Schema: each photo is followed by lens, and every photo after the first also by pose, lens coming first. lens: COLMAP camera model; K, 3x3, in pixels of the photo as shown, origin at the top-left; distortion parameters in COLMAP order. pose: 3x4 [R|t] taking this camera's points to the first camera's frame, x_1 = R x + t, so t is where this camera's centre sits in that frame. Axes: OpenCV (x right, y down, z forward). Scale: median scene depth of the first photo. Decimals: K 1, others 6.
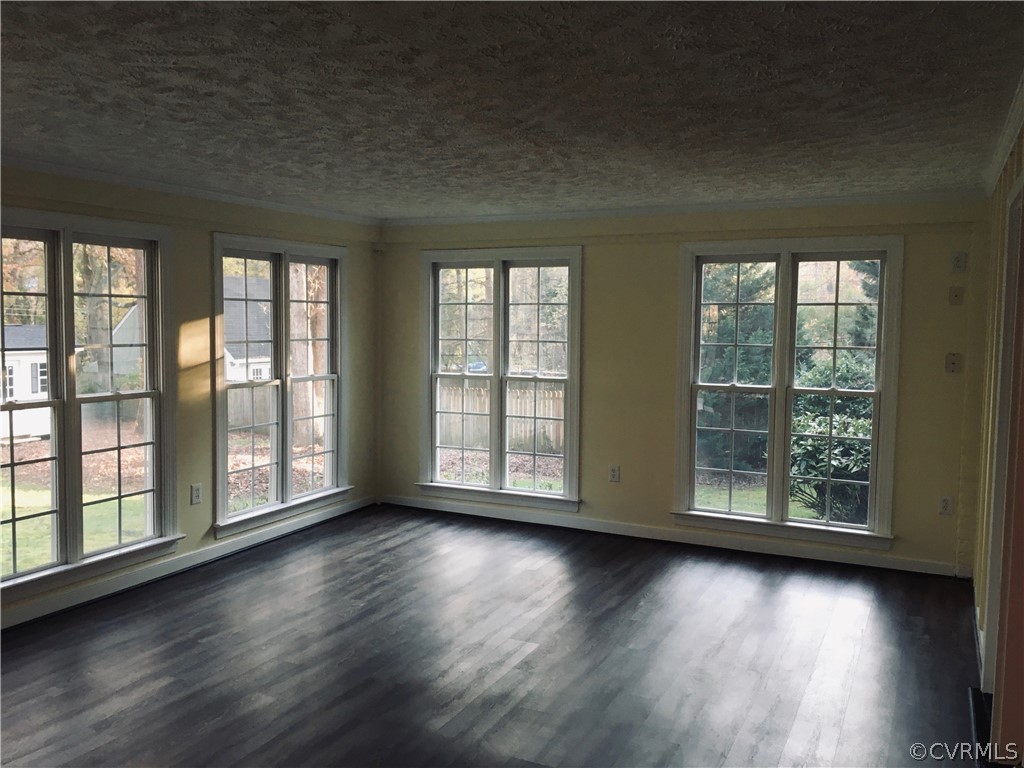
lens RADIAL K [[864.2, 0, 512.0], [0, 864.2, 384.0], [0, 0, 1]] dist [0.066081, -0.075446]
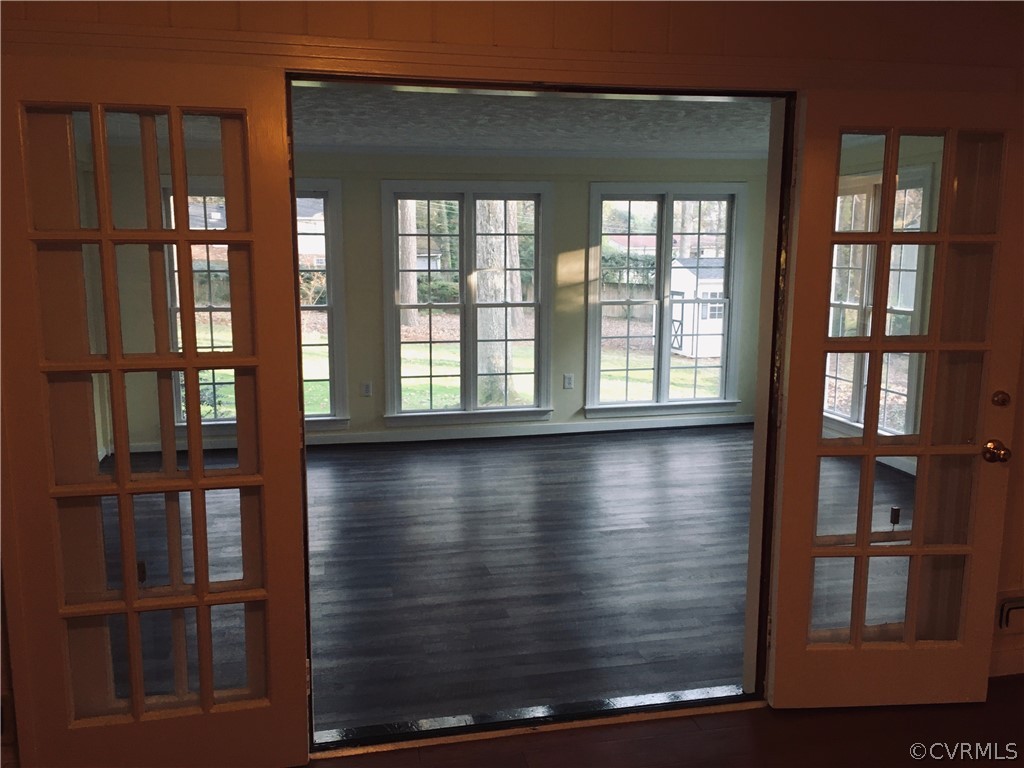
lens RADIAL K [[864.2, 0, 512.0], [0, 864.2, 384.0], [0, 0, 1]] dist [0.066081, -0.075446]
pose [[0.606710, 0.114464, -0.786639, 0.662705], [-0.054419, 0.993238, 0.102555, -0.001526], [0.793058, -0.019413, 0.608837, 0.116807]]
